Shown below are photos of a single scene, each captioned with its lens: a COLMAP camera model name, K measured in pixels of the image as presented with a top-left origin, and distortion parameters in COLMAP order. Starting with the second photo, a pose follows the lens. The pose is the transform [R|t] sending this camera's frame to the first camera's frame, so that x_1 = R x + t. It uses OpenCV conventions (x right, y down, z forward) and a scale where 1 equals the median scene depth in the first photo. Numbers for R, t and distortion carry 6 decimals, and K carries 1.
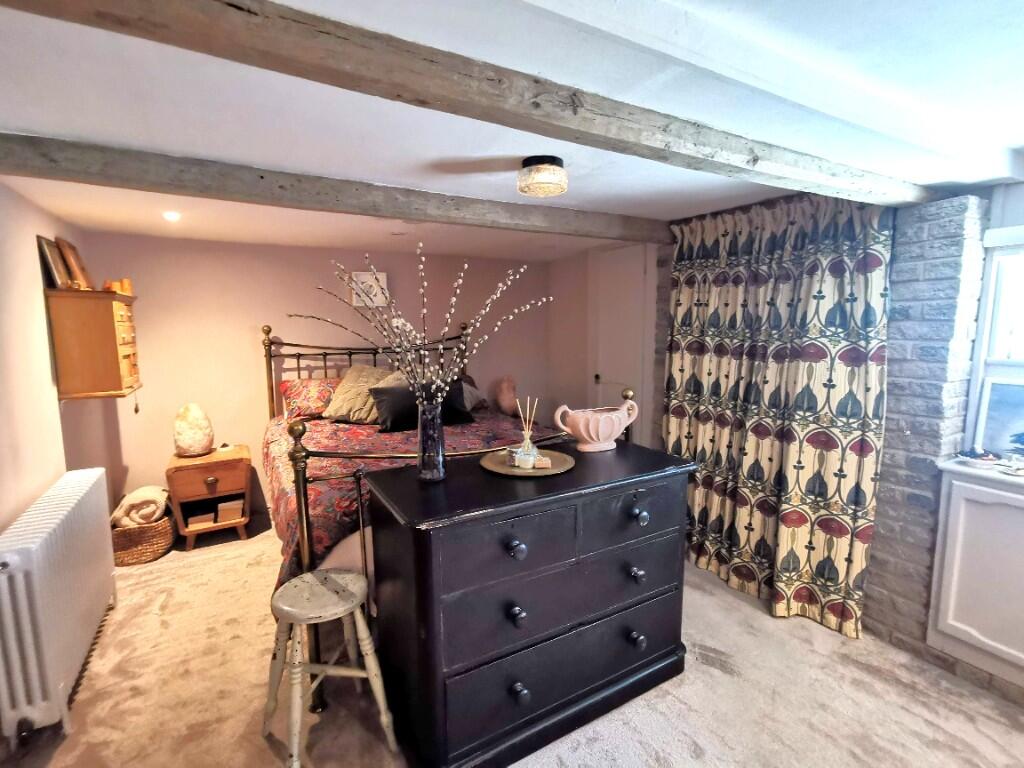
lens RADIAL K [[498.5, 0, 512.0], [0, 498.5, 384.0], [0, 0, 1]] dist [-0.012697, 0.000348]
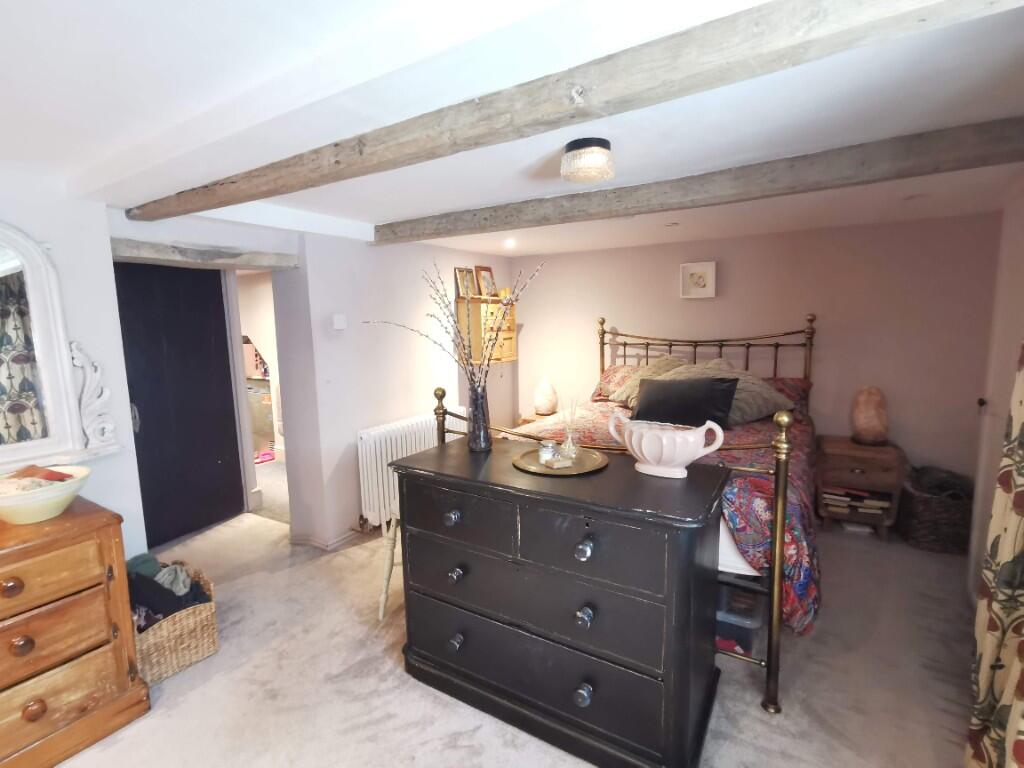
lens RADIAL K [[501.0, 0, 512.7], [0, 501.0, 380.7], [0, 0, 1]] dist [-0.032454, 0.000128]
pose [[0.465374, 0.105972, -0.878747, 0.741980], [-0.091384, 0.993254, 0.071385, -0.053196], [0.880384, 0.047083, 0.471919, 0.394166]]
